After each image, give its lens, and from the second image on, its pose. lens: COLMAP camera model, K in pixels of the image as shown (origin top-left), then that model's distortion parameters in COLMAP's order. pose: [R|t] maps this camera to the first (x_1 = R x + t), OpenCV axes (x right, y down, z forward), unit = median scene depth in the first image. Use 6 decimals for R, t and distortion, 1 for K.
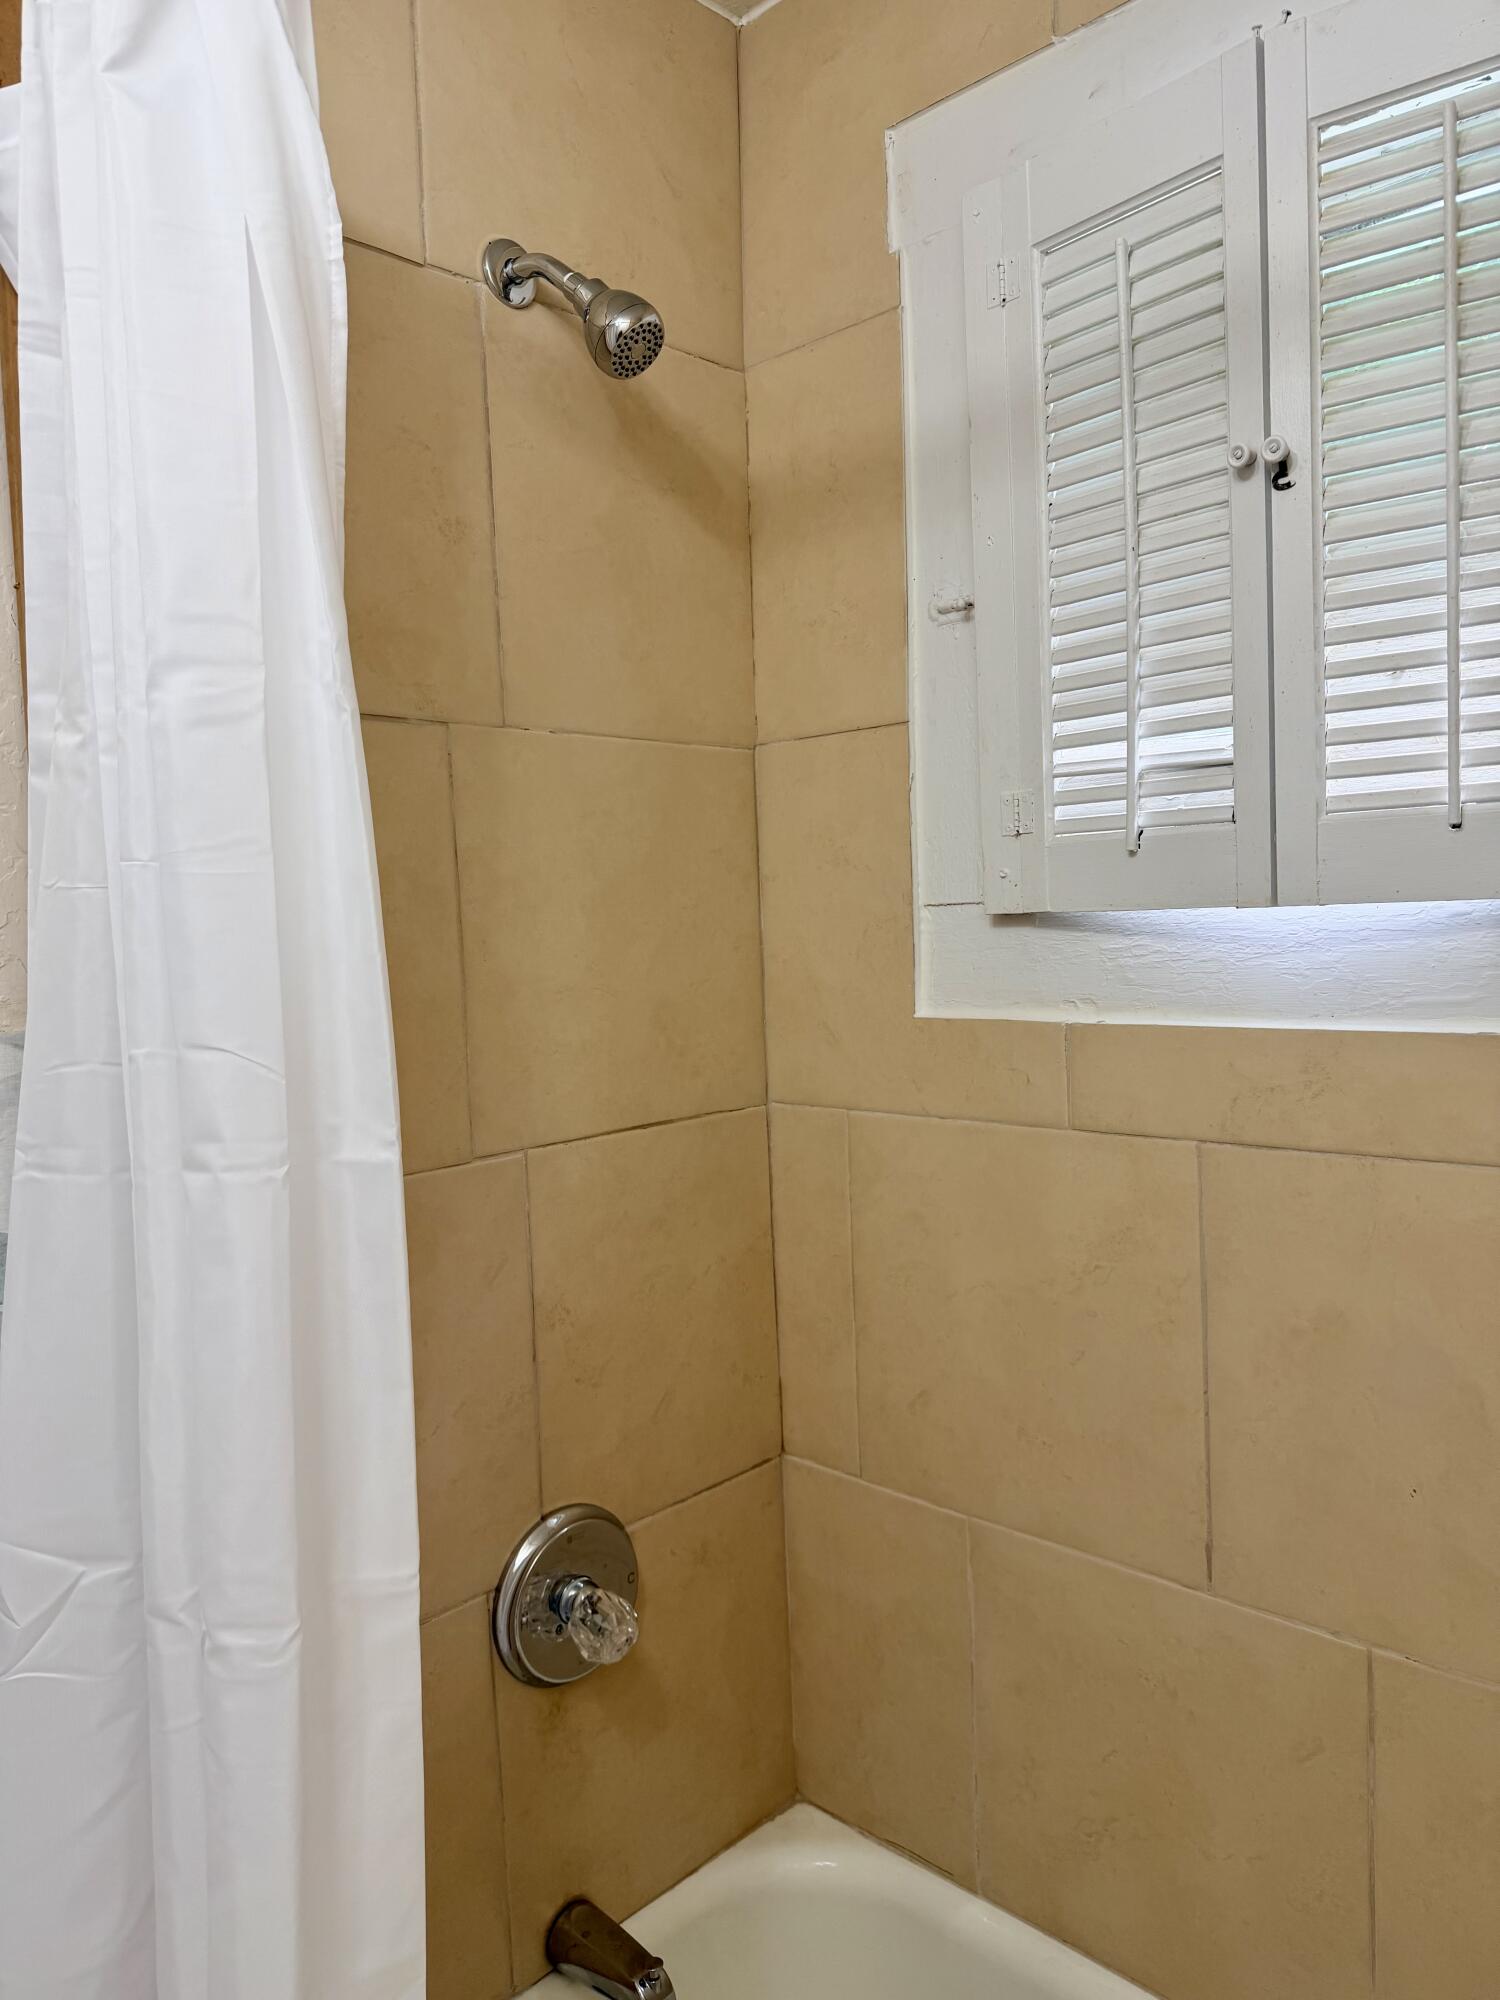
lens RADIAL K [[1411.7, 0, 741.2], [0, 1411.7, 1010.6], [0, 0, 1]] dist [0.058857, -0.055387]
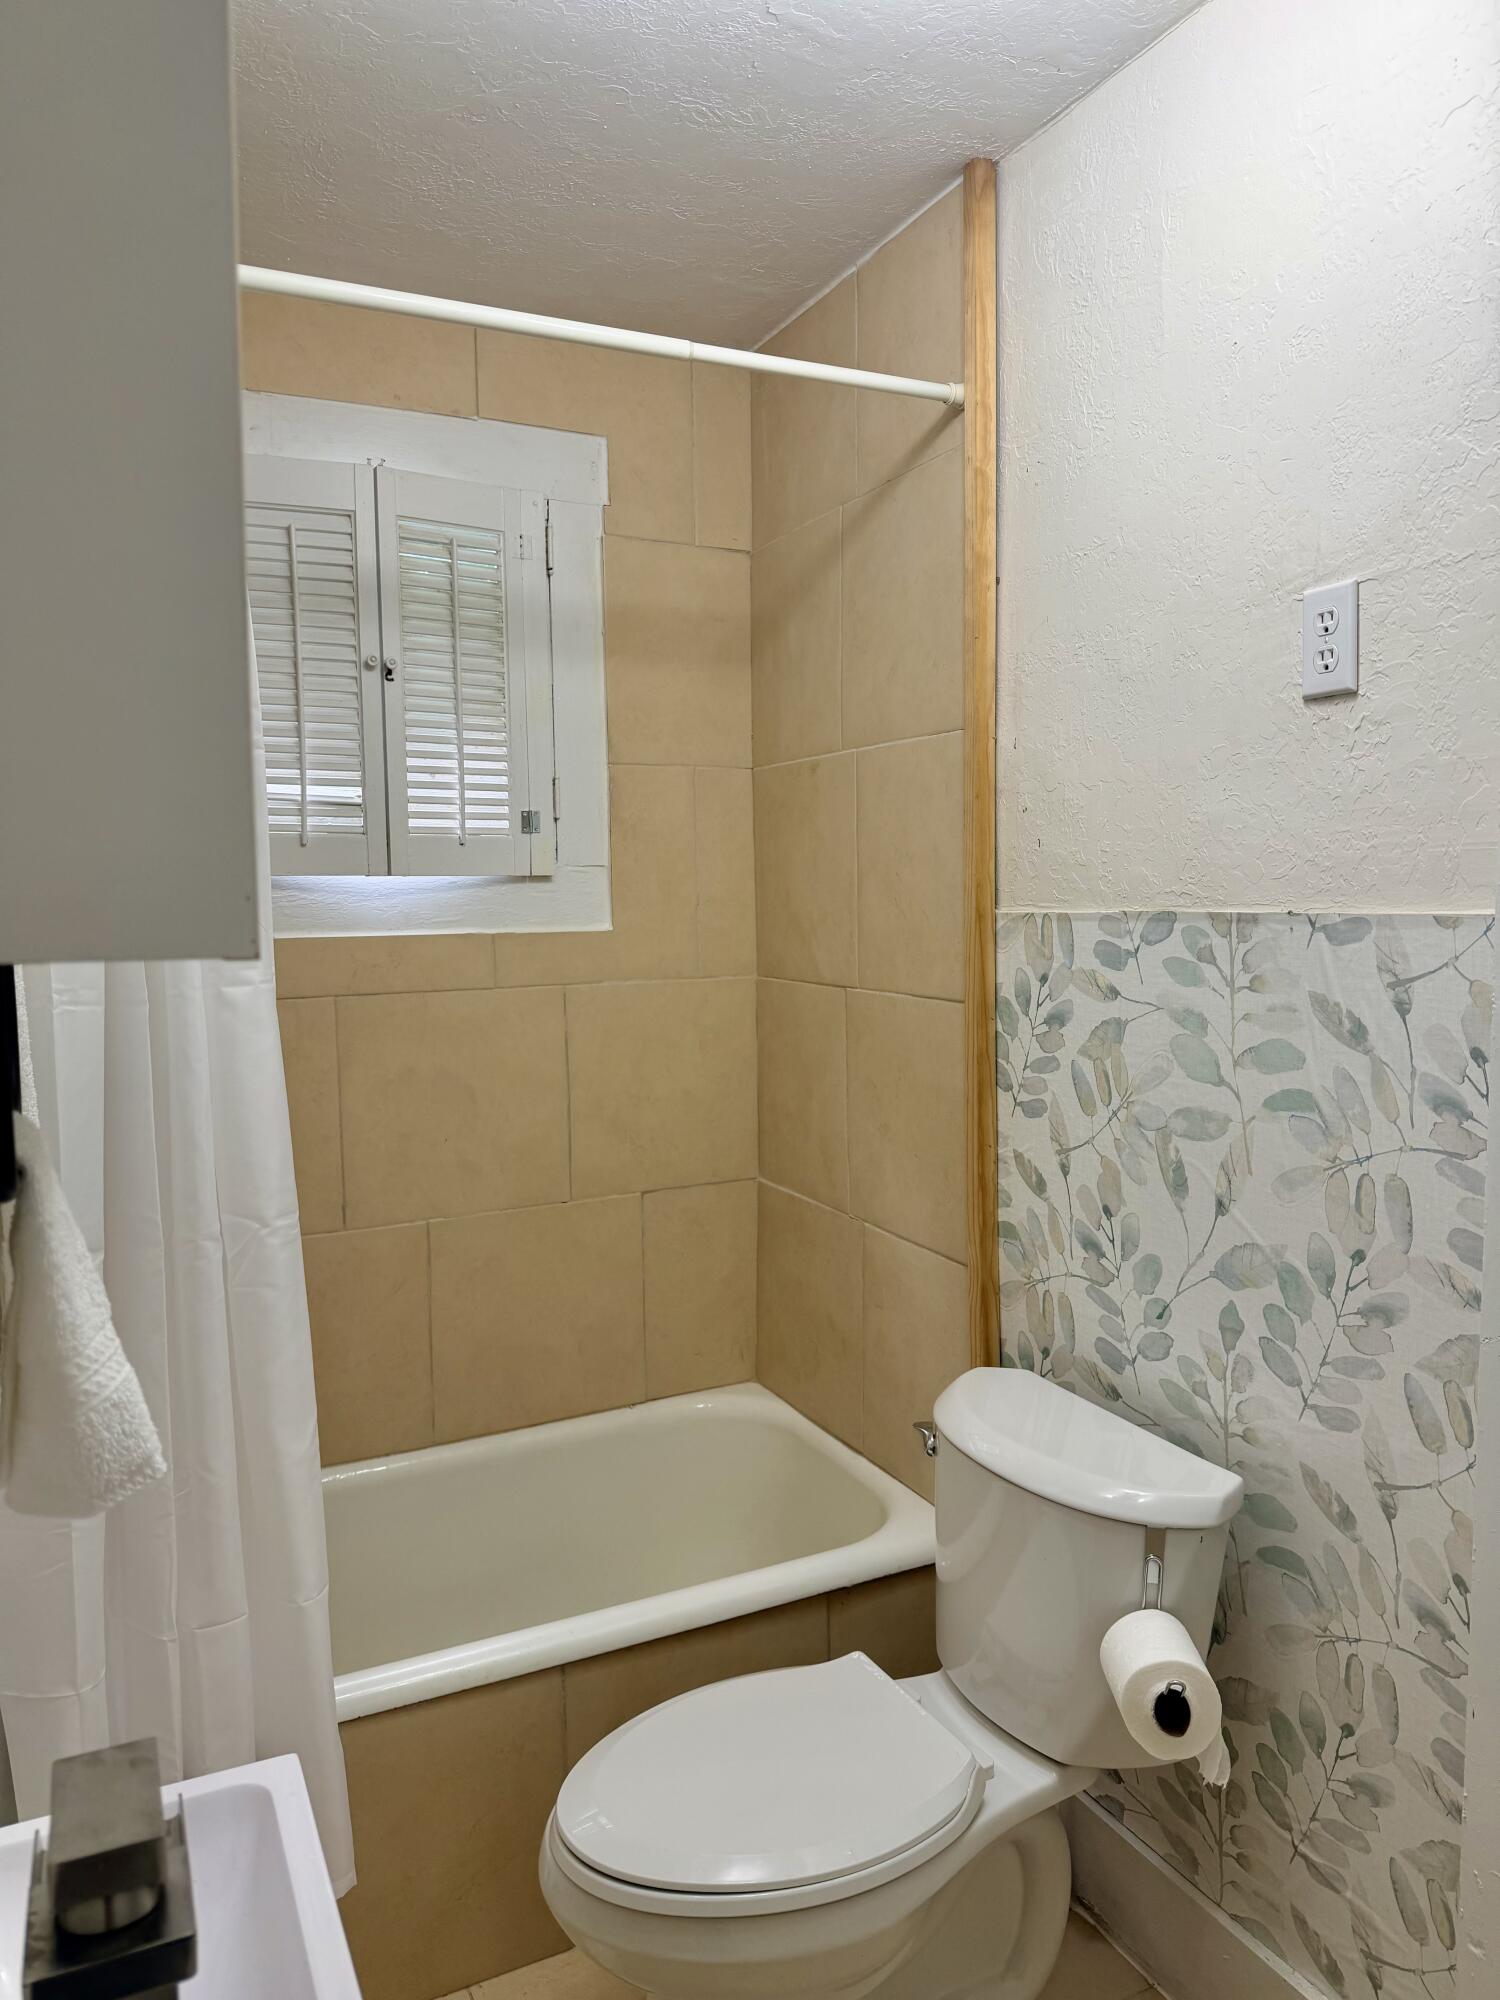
lens RADIAL K [[1411.7, 0, 757.6], [0, 1411.7, 1000.1], [0, 0, 1]] dist [0.058857, -0.055387]
pose [[0.331459, -0.040434, 0.942603, -1.409221], [0.056894, 0.998120, 0.022810, 0.092179], [-0.941753, 0.046068, 0.333136, -0.200898]]
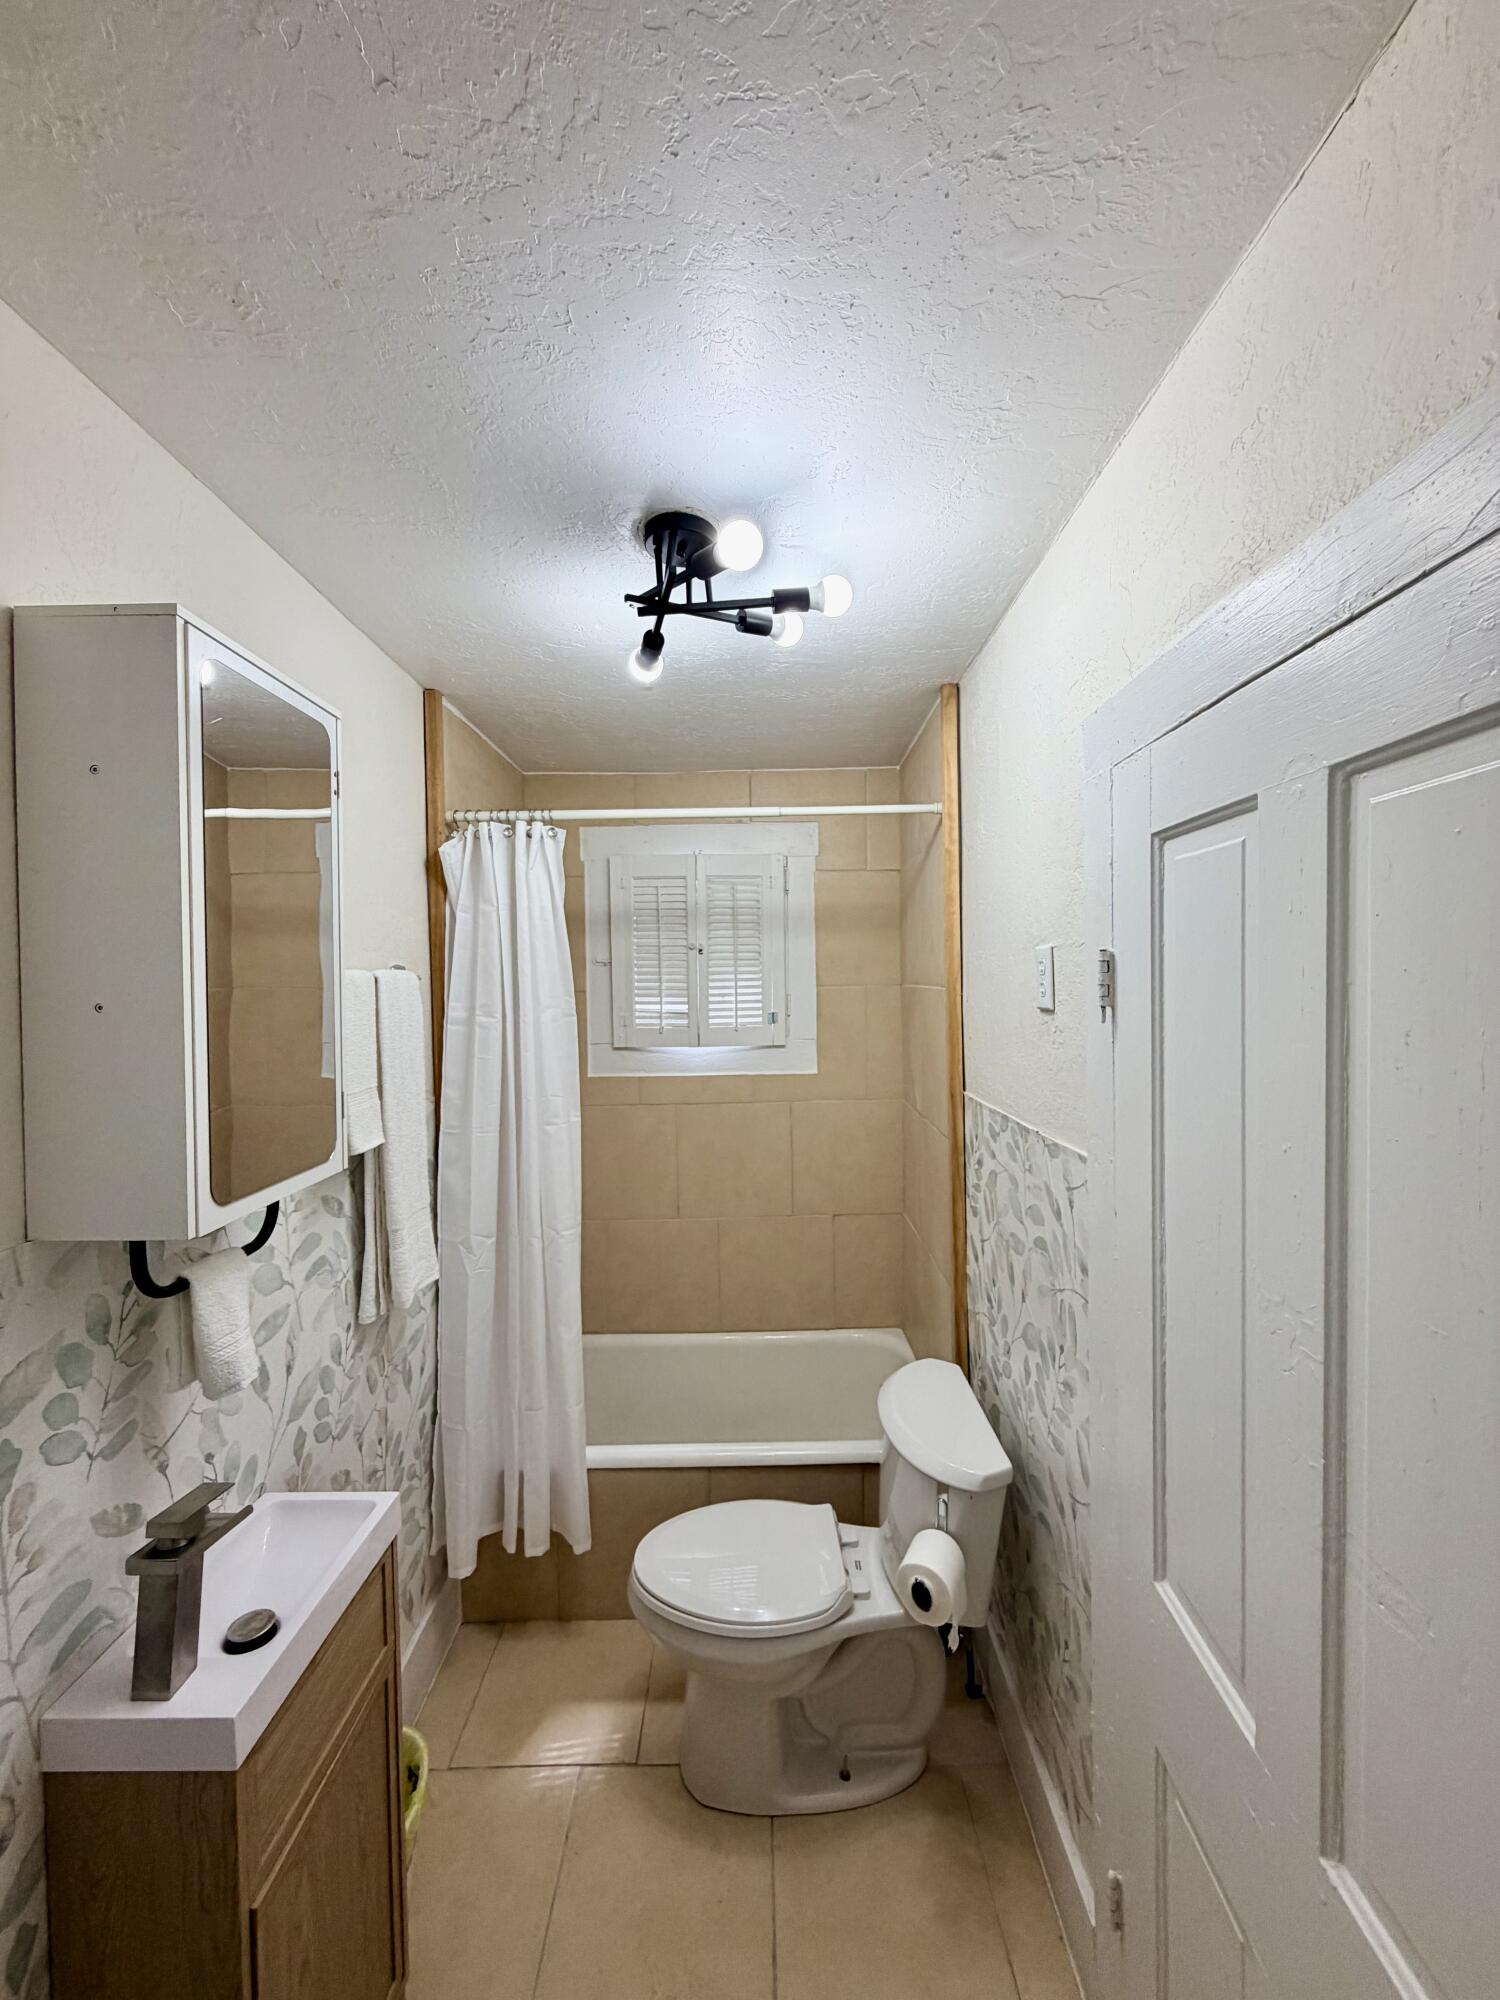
lens RADIAL K [[800.5, 0, 758.5], [0, 800.5, 992.9], [0, 0, 1]] dist [-0.002091, -0.000214]
pose [[0.714912, 0.012674, 0.699100, -1.182449], [0.032170, 0.998181, -0.050994, -0.107178], [-0.698474, 0.058946, 0.713203, -0.858991]]
